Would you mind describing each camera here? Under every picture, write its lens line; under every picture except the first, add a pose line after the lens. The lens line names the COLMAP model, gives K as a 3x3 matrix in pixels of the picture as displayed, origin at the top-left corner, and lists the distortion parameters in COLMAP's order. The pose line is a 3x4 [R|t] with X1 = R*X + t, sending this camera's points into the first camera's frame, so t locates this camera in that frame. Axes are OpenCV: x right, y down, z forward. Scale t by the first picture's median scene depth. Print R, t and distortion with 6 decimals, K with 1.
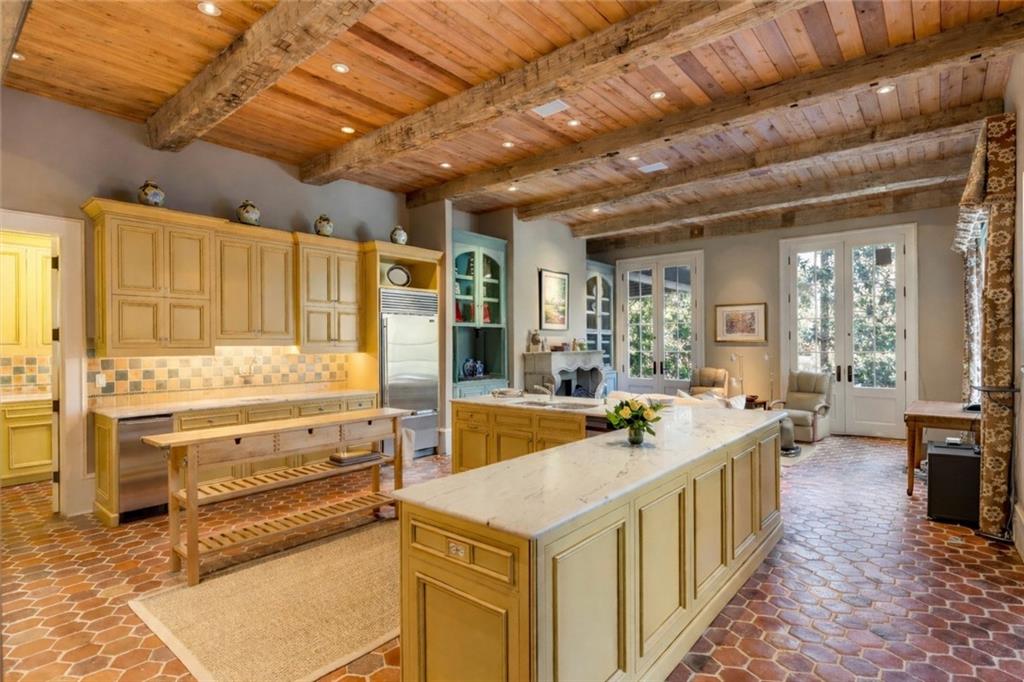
lens RADIAL K [[518.7, 0, 513.8], [0, 518.7, 345.3], [0, 0, 1]] dist [-0.000646, -0.000646]
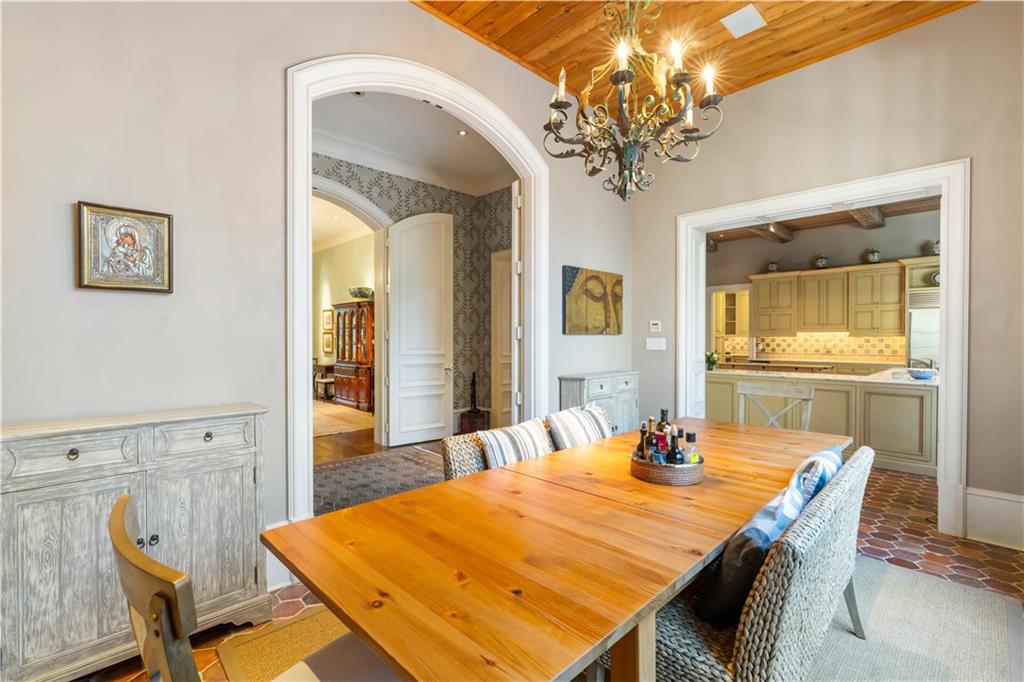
lens RADIAL K [[467.7, 0, 512.9], [0, 467.7, 342.3], [0, 0, 1]] dist [0.000874, 0.000028]
pose [[-0.106252, 0.021349, -0.994110, 1.486292], [0.004501, 0.999770, 0.020989, -0.004141], [0.994329, -0.002245, -0.106324, 0.074490]]
